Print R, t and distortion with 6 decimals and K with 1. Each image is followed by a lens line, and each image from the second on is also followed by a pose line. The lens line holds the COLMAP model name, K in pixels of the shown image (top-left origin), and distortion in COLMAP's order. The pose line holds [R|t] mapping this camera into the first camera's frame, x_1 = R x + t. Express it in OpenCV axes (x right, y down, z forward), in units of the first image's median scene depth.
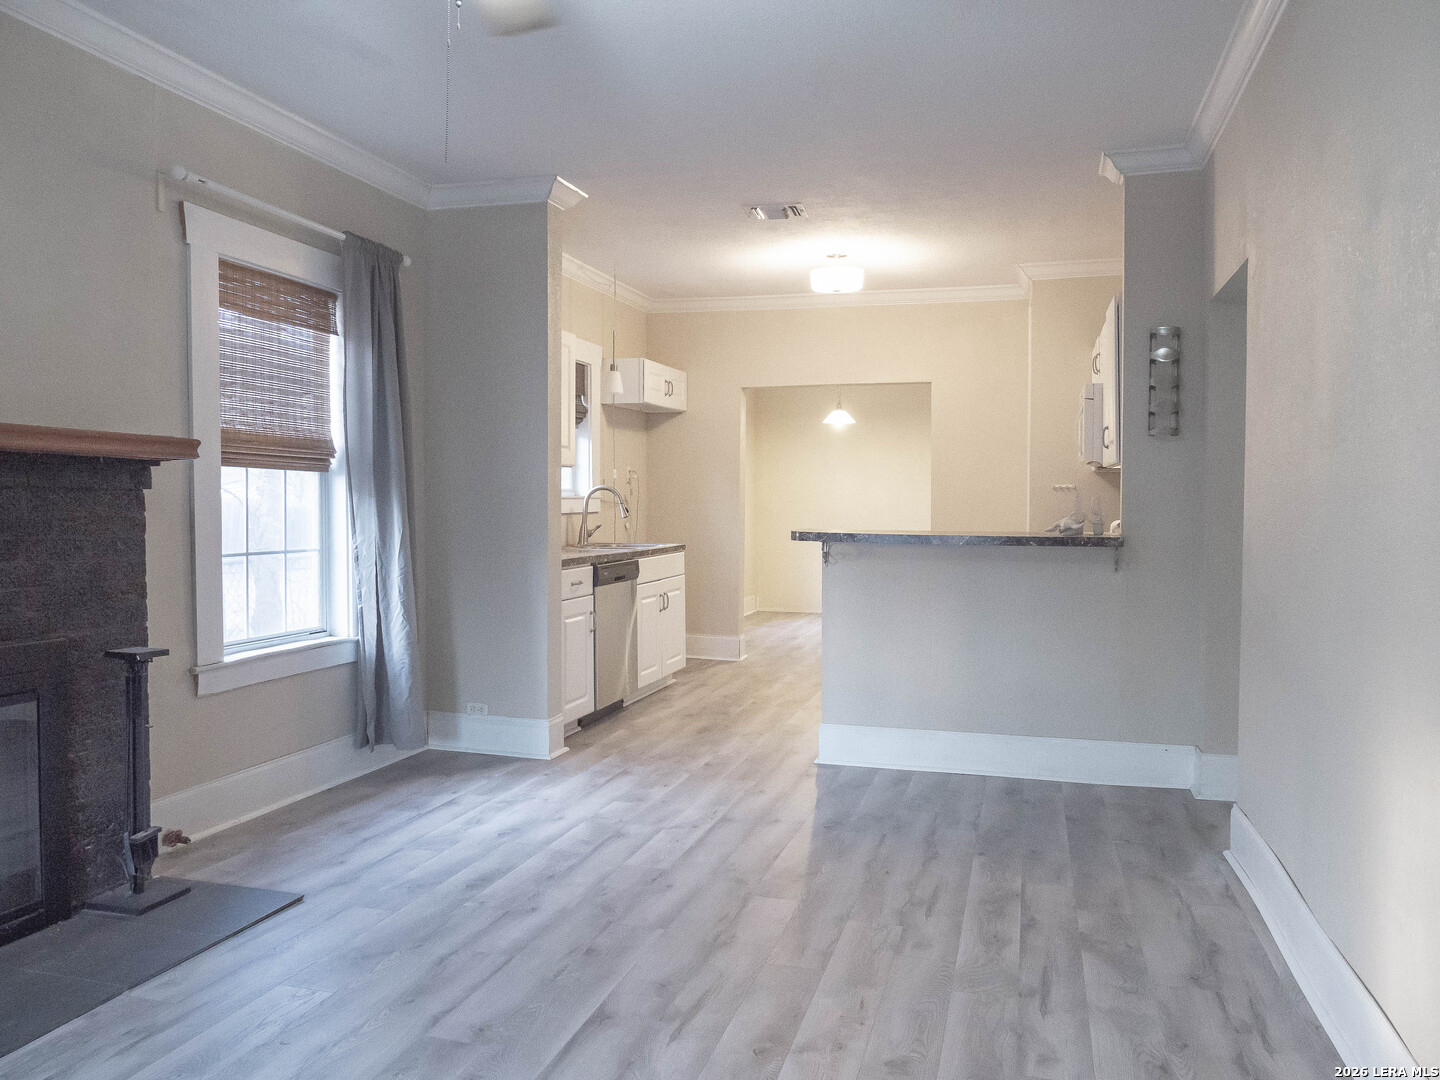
lens RADIAL K [[1074.9, 0, 720.0], [0, 1074.9, 540.0], [0, 0, 1]] dist [-0.004984, 0.001052]
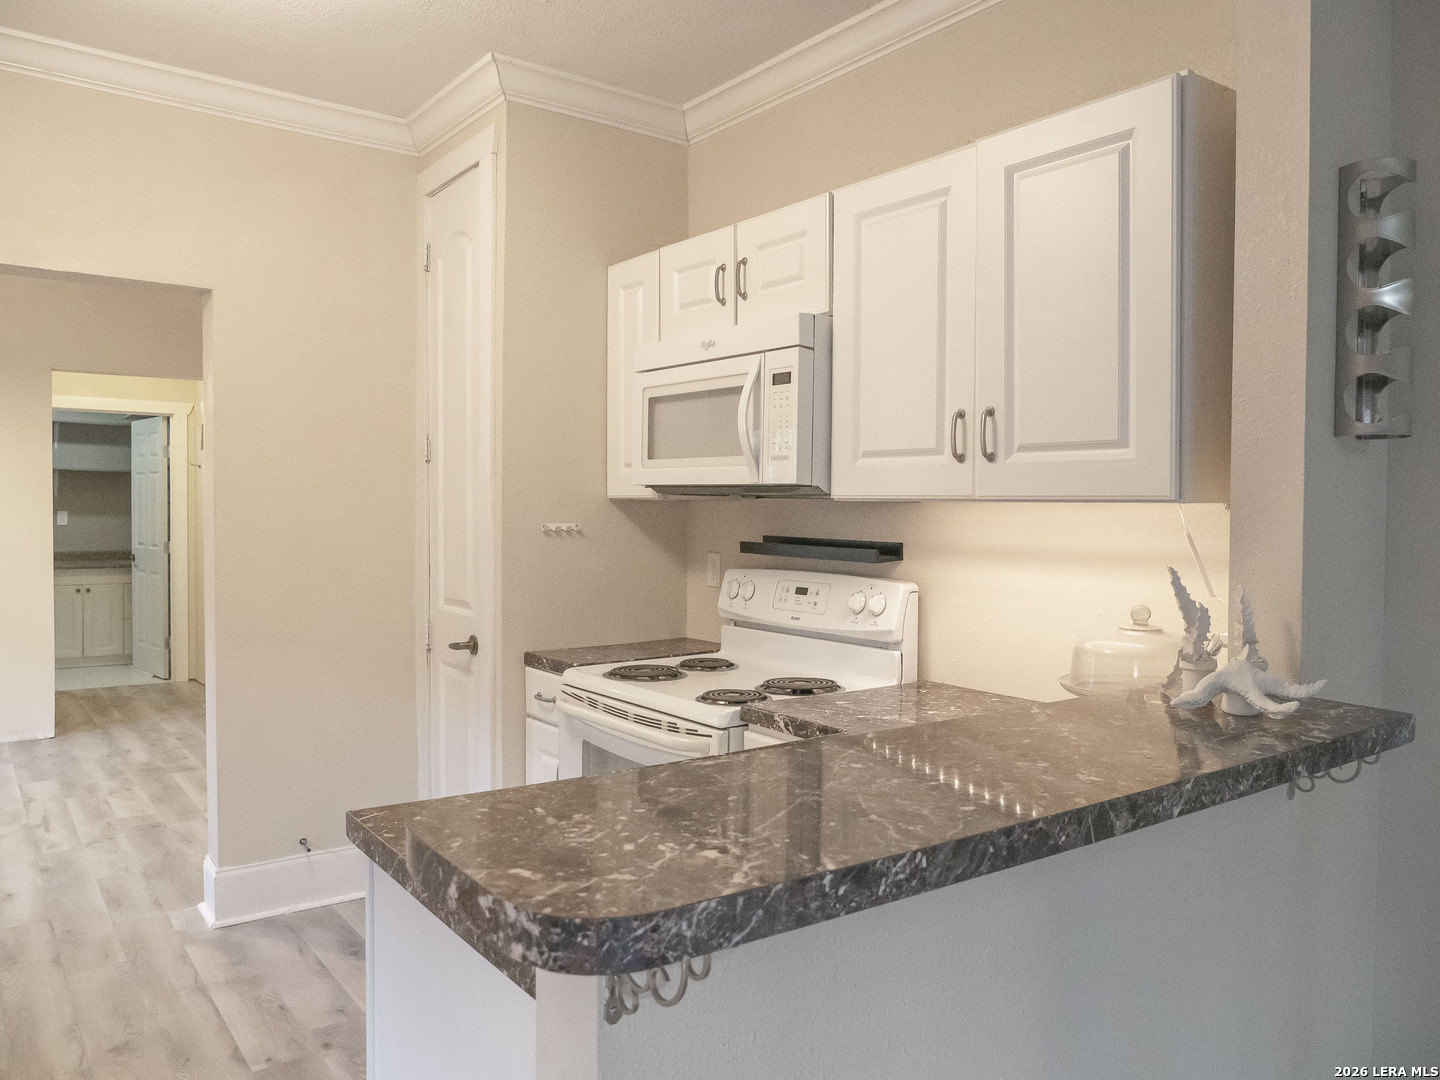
lens RADIAL K [[1047.2, 0, 720.0], [0, 1047.2, 540.0], [0, 0, 1]] dist [-0.028625, 0.007833]
pose [[0.605476, -0.018690, 0.795644, -0.037914], [0.022784, 0.999722, 0.006145, -0.067271], [-0.795537, 0.014407, 0.605733, 0.957065]]
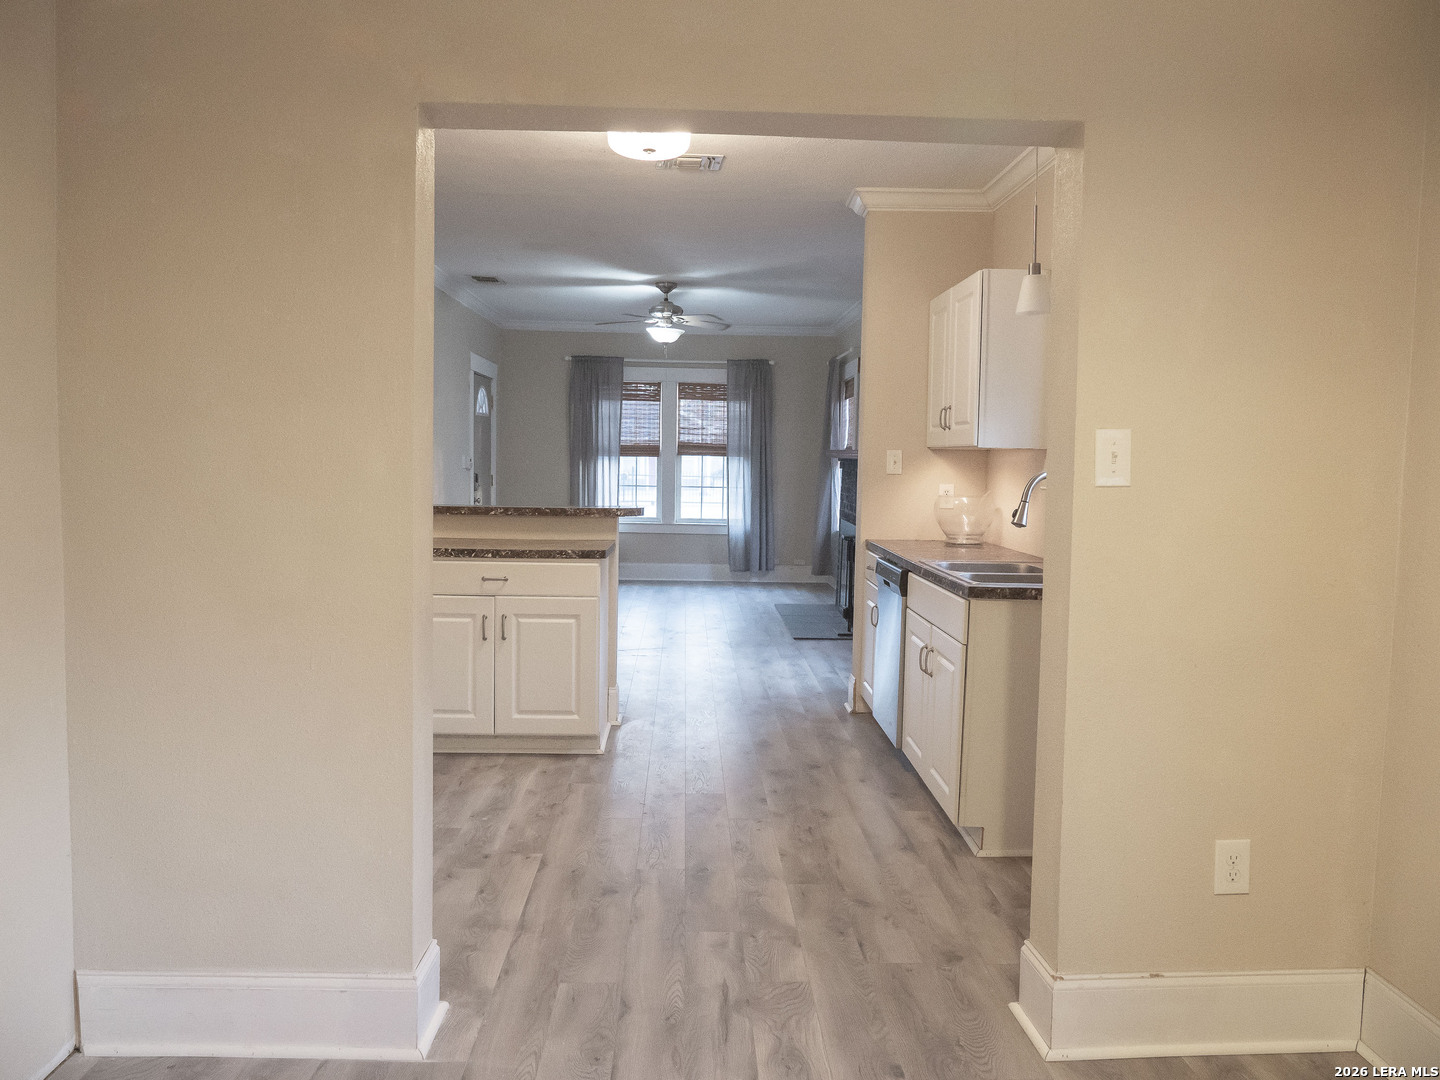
lens RADIAL K [[1026.2, 0, 716.1], [0, 1026.2, 539.2], [0, 0, 1]] dist [-0.026172, 0.012548]
pose [[-0.952738, 0.004090, -0.303765, 0.348414], [-0.031812, 0.993069, 0.113148, -0.106286], [0.302122, 0.117464, -0.946004, 2.210335]]
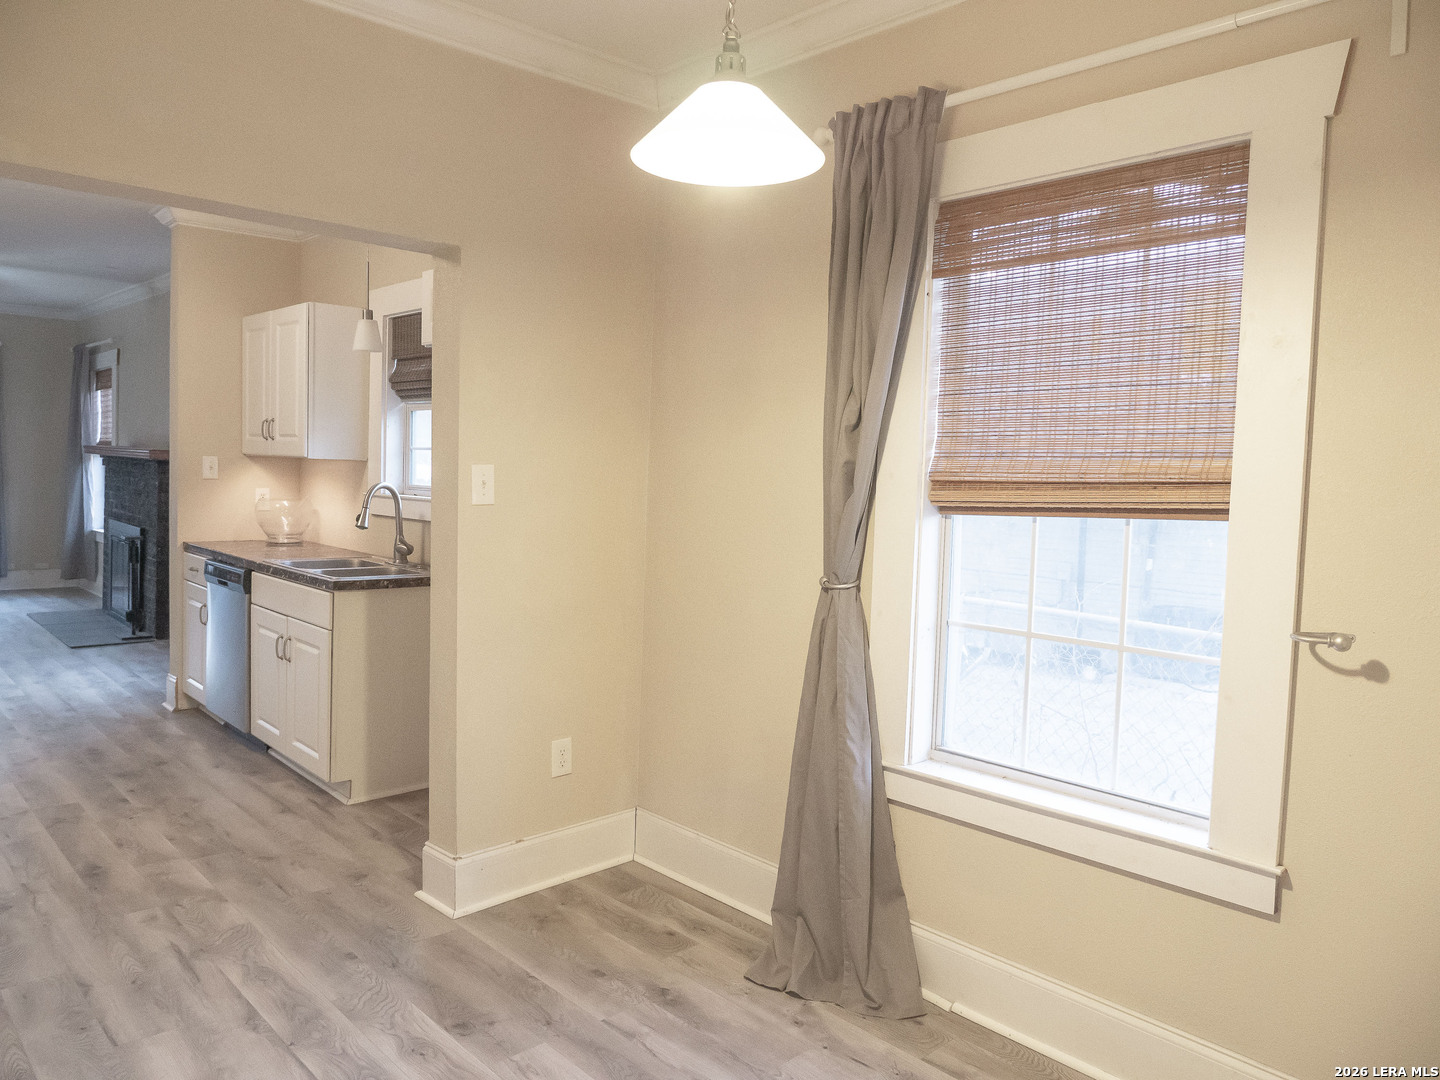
lens RADIAL K [[1013.5, 0, 688.4], [0, 1013.5, 540.0], [0, 0, 1]] dist [-0.011778, 0.002160]
pose [[-0.528300, 0.036783, -0.848261, 0.529478], [-0.071039, 0.993643, 0.087331, -0.127997], [0.846081, 0.106397, -0.522328, 2.282369]]
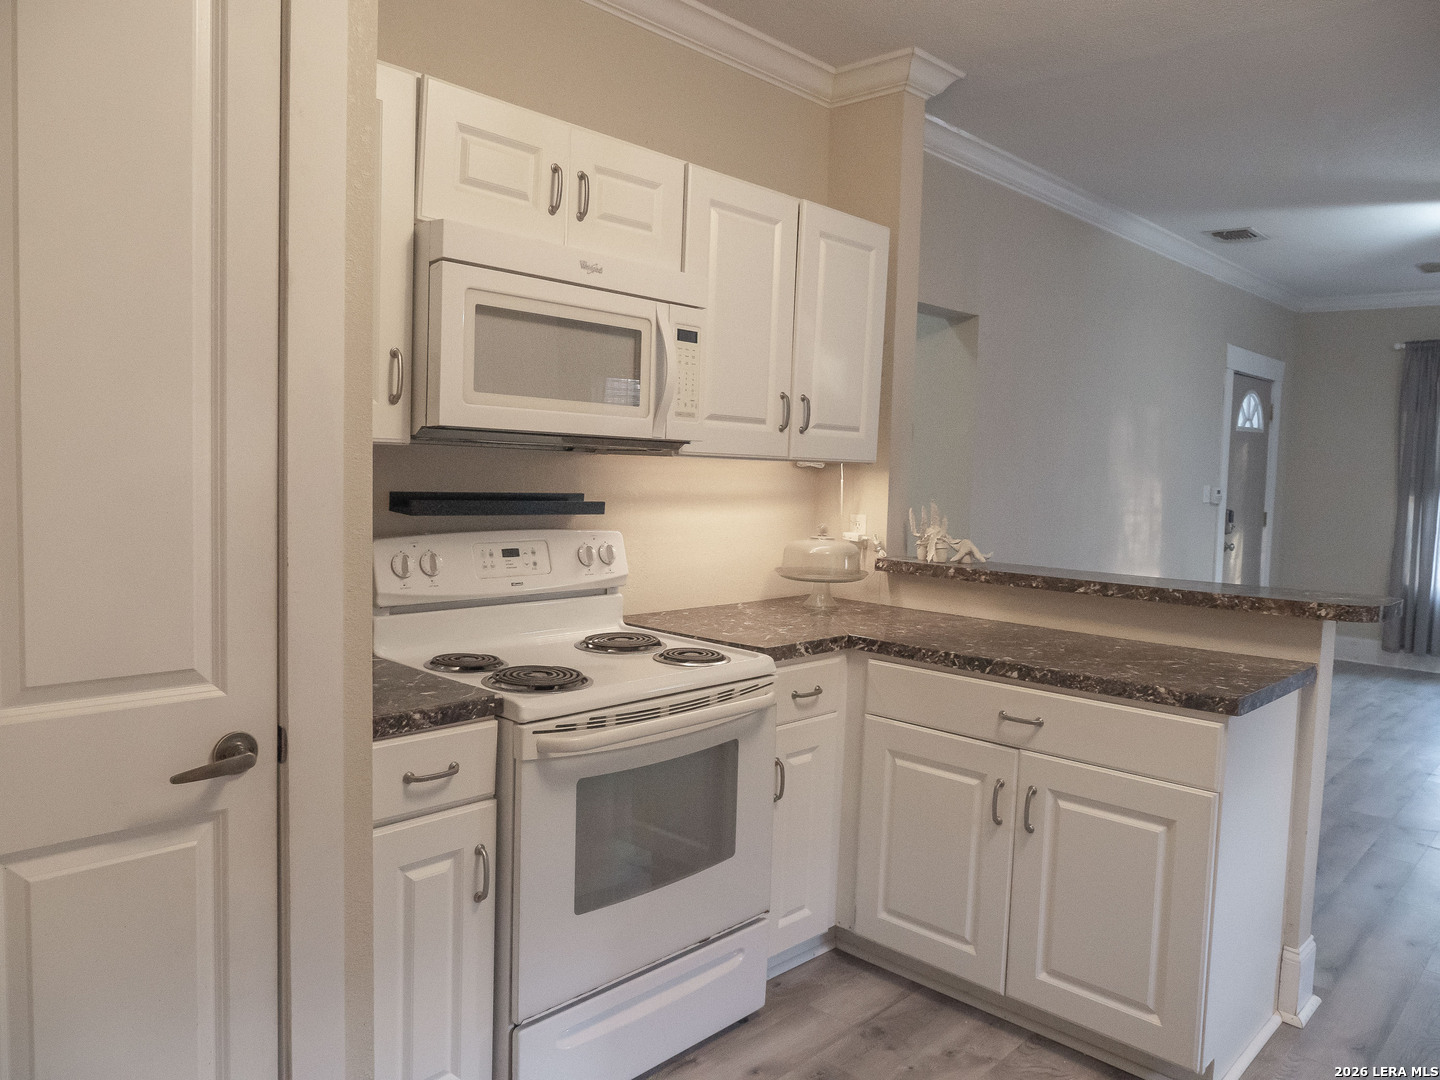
lens RADIAL K [[1026.2, 0, 716.1], [0, 1026.2, 539.2], [0, 0, 1]] dist [-0.026172, 0.012548]
pose [[-0.886150, -0.061730, 0.459268, 0.154447], [-0.012485, 0.993908, 0.109500, -0.101269], [-0.463229, 0.091299, -0.881523, 1.764329]]
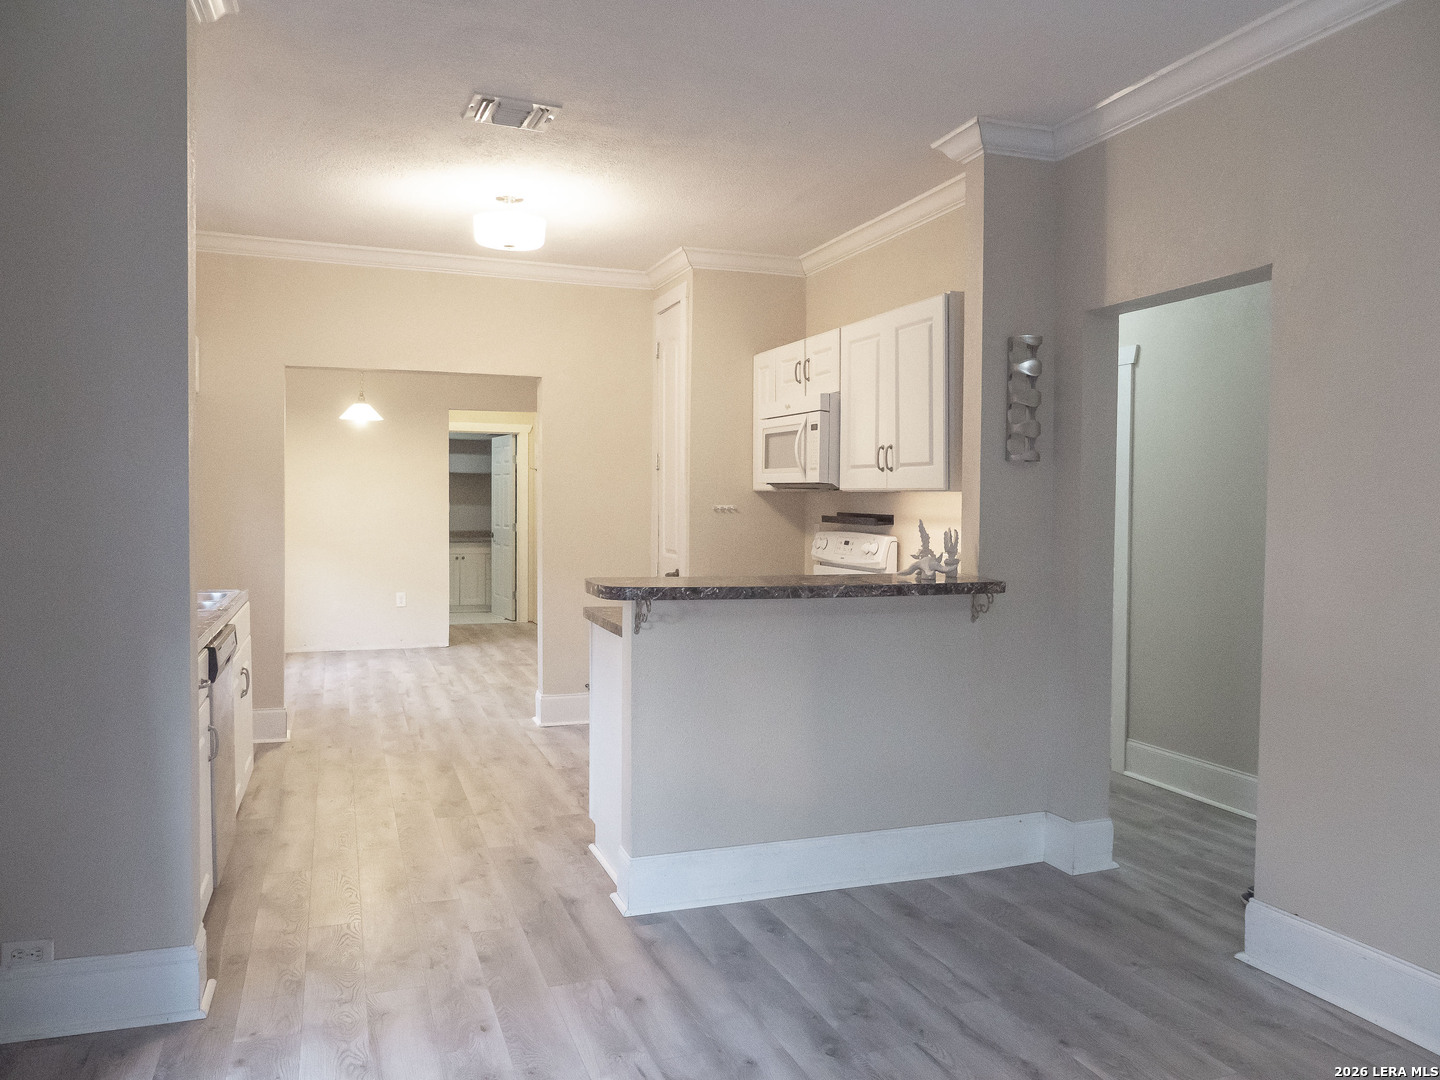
lens RADIAL K [[1047.2, 0, 720.0], [0, 1047.2, 540.0], [0, 0, 1]] dist [-0.028625, 0.007833]
pose [[0.808212, -0.016139, 0.588671, -0.279336], [0.015614, 0.999860, 0.005975, -0.042249], [-0.588685, 0.004362, 0.808351, 0.461092]]
